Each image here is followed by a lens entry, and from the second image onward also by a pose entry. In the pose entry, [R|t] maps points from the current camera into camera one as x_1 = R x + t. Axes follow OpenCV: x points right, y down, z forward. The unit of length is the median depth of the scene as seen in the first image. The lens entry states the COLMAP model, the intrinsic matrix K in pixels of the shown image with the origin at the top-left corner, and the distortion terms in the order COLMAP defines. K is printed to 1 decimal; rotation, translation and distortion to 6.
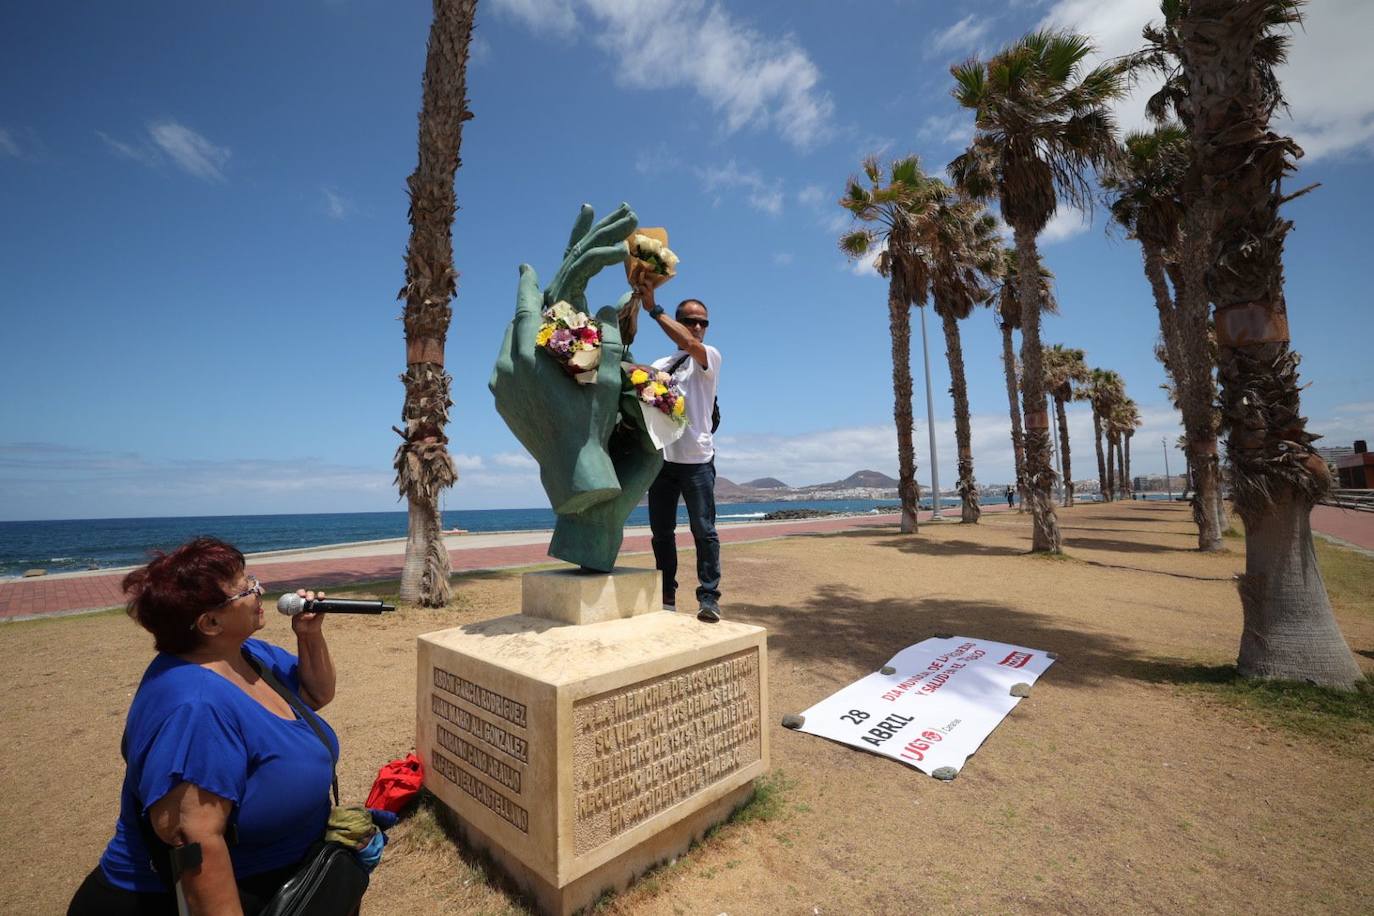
lens RADIAL K [[589.2, 0, 676.6], [0, 589.2, 444.3], [0, 0, 1]] dist [-0.047934, 0.016699]
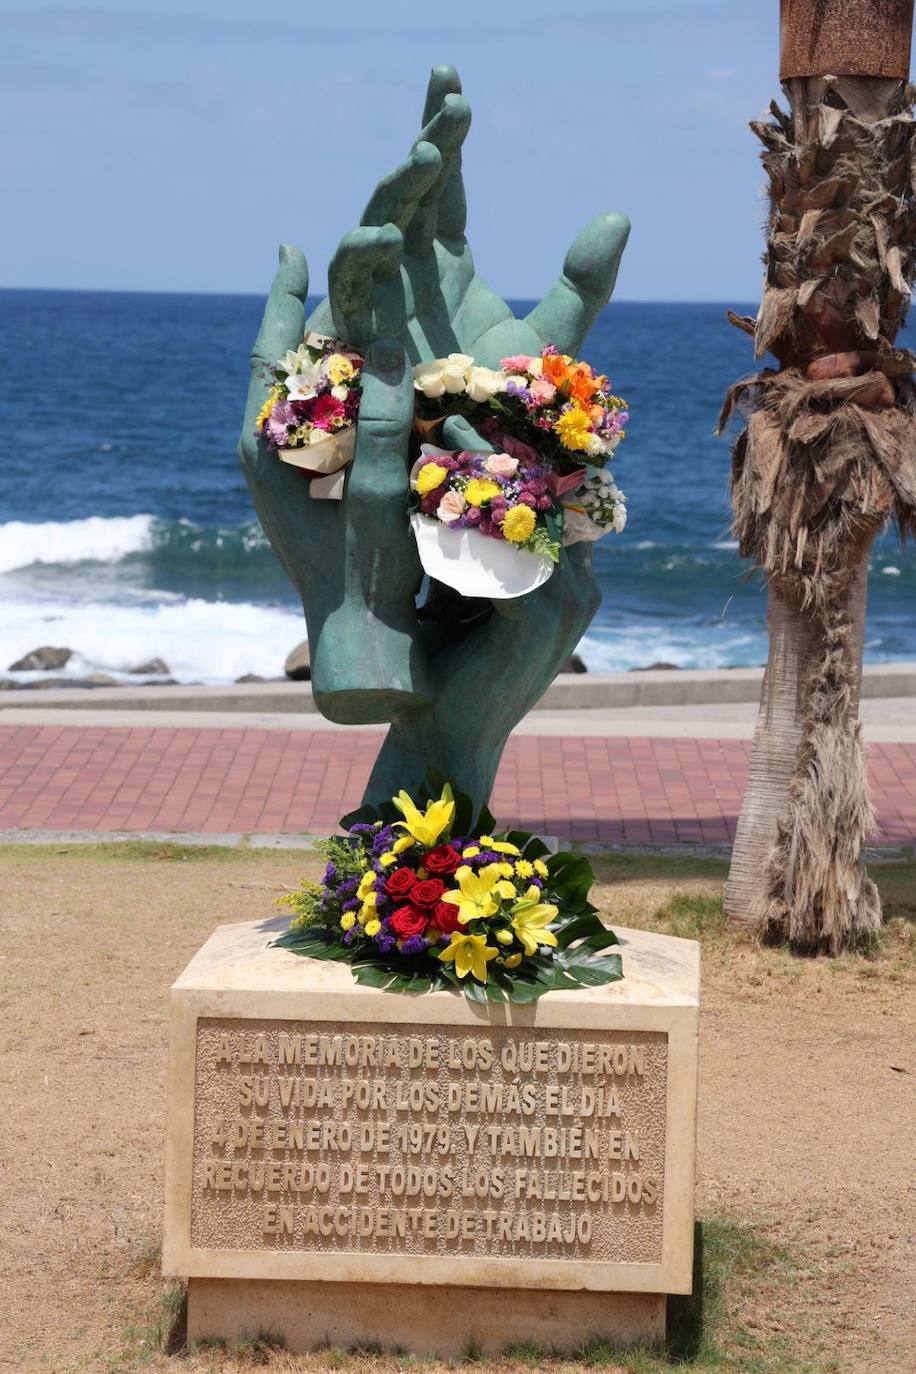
lens RADIAL K [[5401.8, 0, 458.0], [0, 5401.8, 687.0], [0, 0, 1]] dist [0.496037, 9.858507]
pose [[0.667469, 0.094093, -0.738669, 2.672752], [0.036738, 0.986615, 0.158874, -0.528478], [0.743731, -0.133181, 0.655078, -1.629165]]
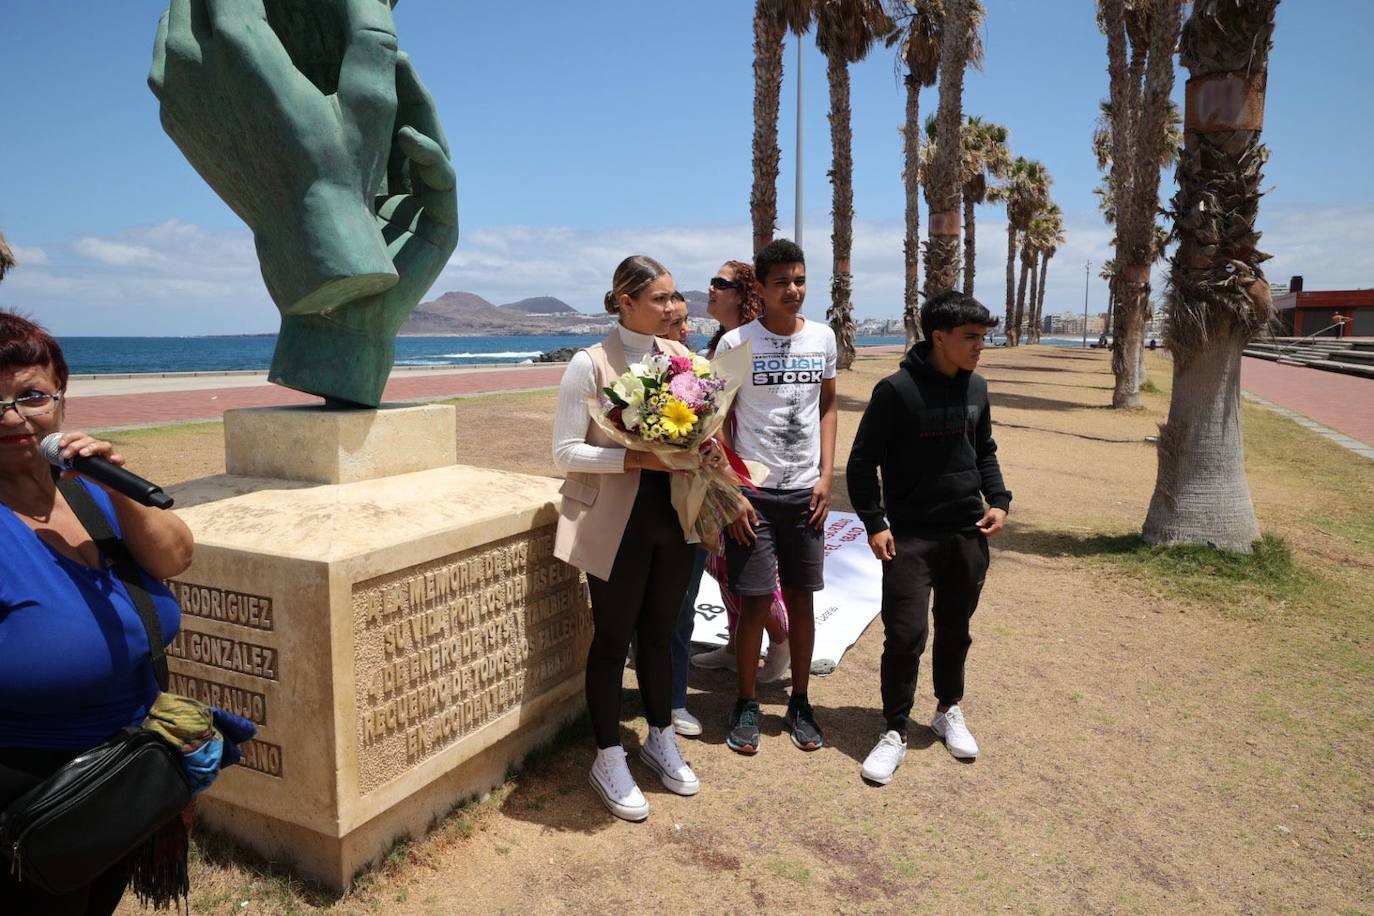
lens RADIAL K [[925.8, 0, 684.0], [0, 925.8, 437.1], [0, 0, 1]] dist [-0.022397, 0.060659]
pose [[0.954316, -0.009859, 0.298636, -0.075859], [-0.051626, 0.978984, 0.197295, 0.024739], [-0.294305, -0.203699, 0.933751, -0.047971]]
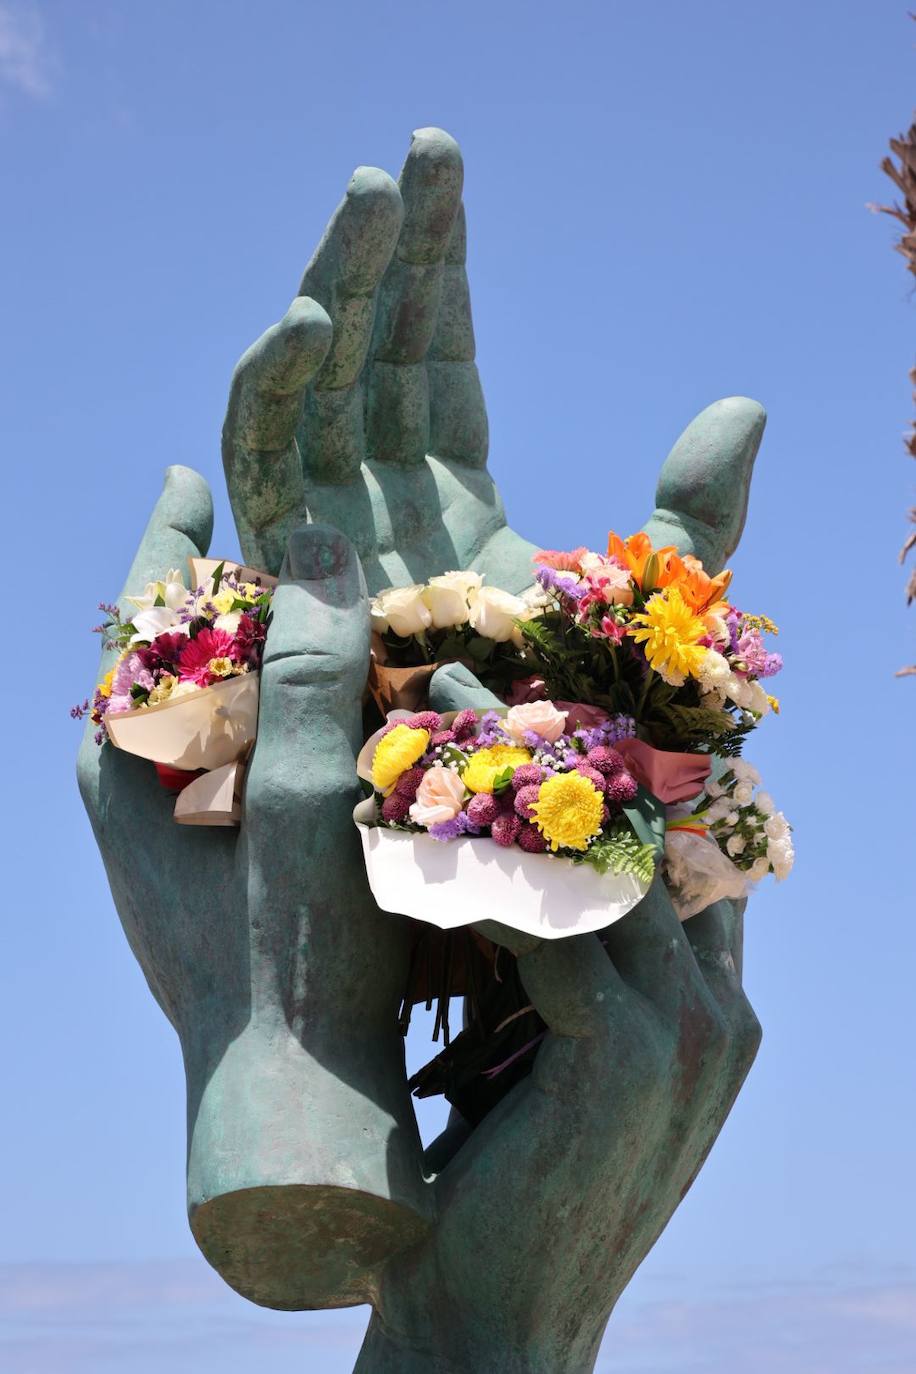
lens RADIAL K [[2574.4, 0, 458.0], [0, 2574.4, 687.0], [0, 0, 1]] dist [0.255732, 0.057109]
pose [[0.581504, -0.231186, -0.780004, 0.660446], [0.079734, 0.970353, -0.228161, 0.095083], [0.809627, 0.070483, 0.582698, 0.265808]]
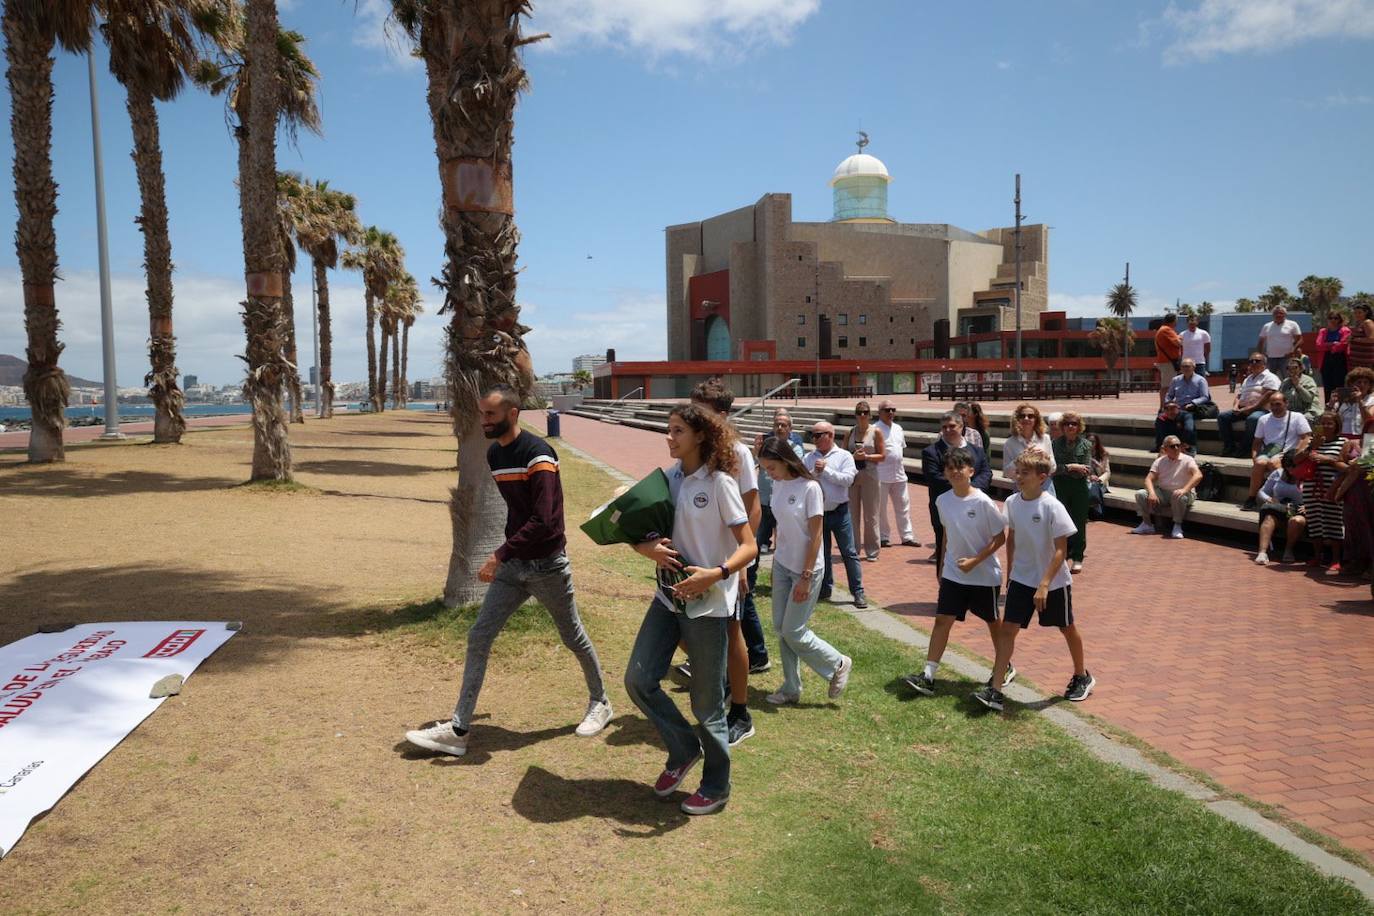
lens RADIAL K [[923.1, 0, 688.4], [0, 923.1, 443.9], [0, 0, 1]] dist [-0.011836, 0.043894]
pose [[0.574994, -0.027104, 0.817709, 0.110853], [-0.081088, 0.992642, 0.089922, 0.016945], [-0.814130, -0.118011, 0.568565, -0.048328]]
